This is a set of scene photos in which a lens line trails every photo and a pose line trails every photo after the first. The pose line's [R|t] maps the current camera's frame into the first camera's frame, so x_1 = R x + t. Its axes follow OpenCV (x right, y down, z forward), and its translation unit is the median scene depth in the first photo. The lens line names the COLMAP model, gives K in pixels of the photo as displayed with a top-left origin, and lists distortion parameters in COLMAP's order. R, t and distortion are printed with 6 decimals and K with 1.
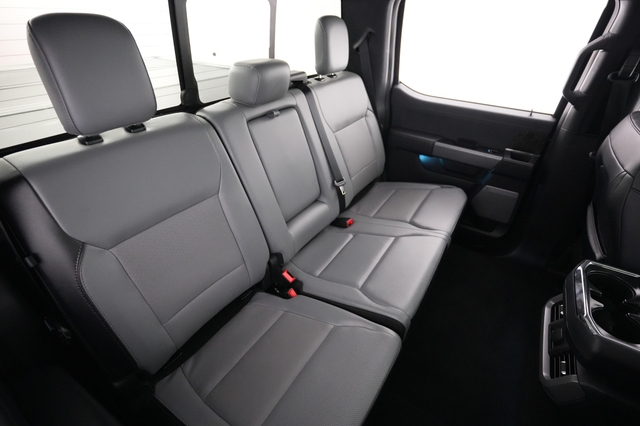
lens RADIAL K [[316.6, 0, 320.0], [0, 316.6, 213.0], [0, 0, 1]] dist [-0.002718, -0.000730]
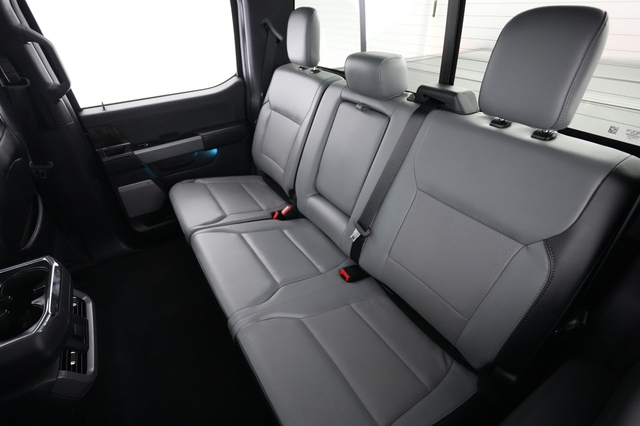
lens RADIAL K [[318.1, 0, 320.0], [0, 318.1, 213.0], [0, 0, 1]] dist [0.001981, 0.000537]
pose [[-0.423930, 0.491297, -0.760862, 0.819048], [-0.484700, 0.586590, 0.648829, -0.689528], [0.765081, 0.643848, -0.010542, 1.096068]]
